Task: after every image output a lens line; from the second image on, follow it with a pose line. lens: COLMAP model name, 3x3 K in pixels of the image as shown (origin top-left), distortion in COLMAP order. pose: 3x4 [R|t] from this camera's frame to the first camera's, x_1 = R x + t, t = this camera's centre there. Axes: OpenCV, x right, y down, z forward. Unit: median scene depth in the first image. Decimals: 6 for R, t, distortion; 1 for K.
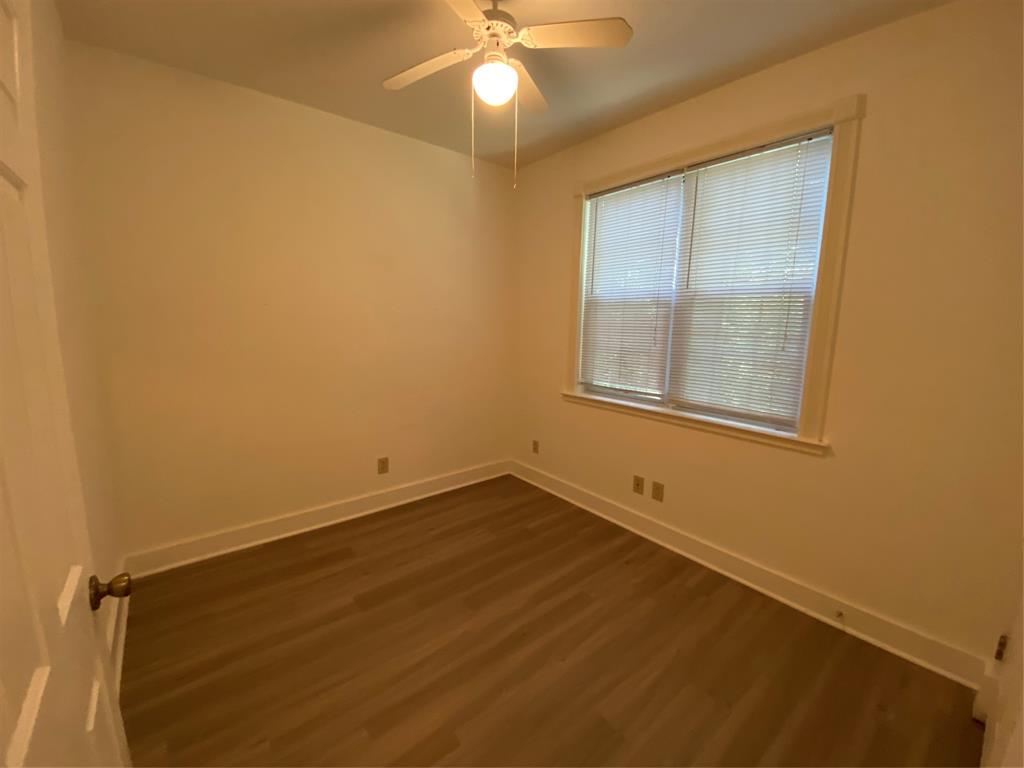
lens RADIAL K [[412.6, 0, 513.5], [0, 412.6, 384.8], [0, 0, 1]] dist [0.021517, -0.020552]
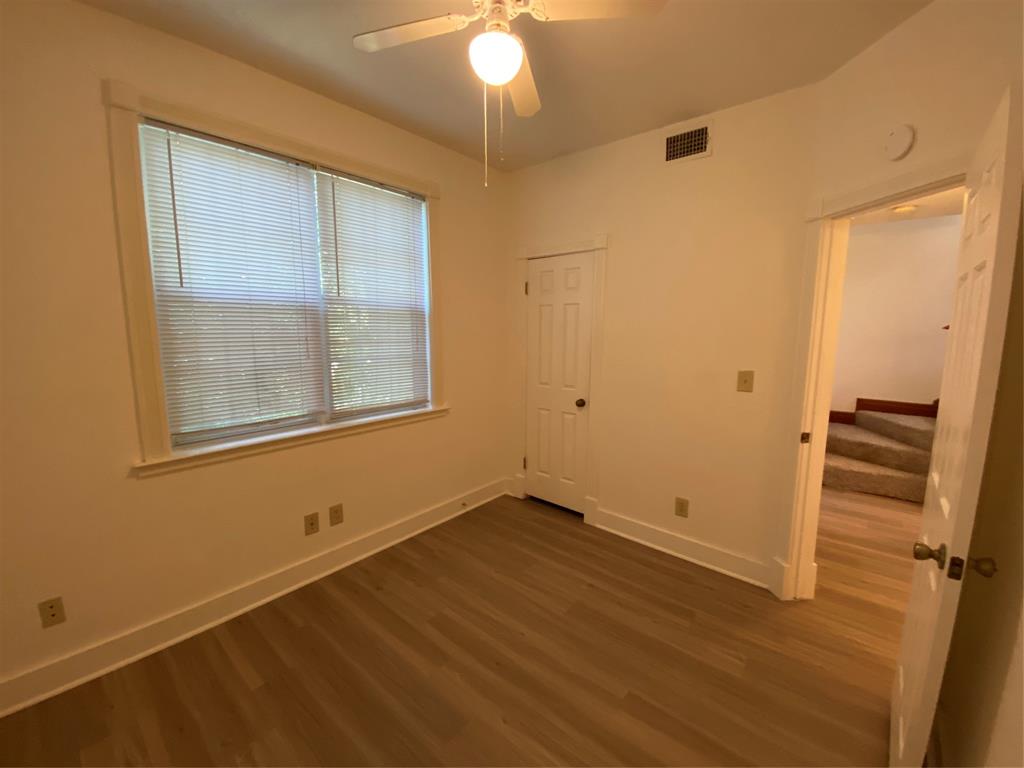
lens RADIAL K [[412.6, 0, 513.5], [0, 412.6, 384.8], [0, 0, 1]] dist [0.021517, -0.020552]
pose [[-0.172556, -0.151568, 0.973268, -0.629803], [0.150794, 0.972378, 0.178165, -0.139684], [-0.973389, 0.177507, -0.144934, 0.775951]]
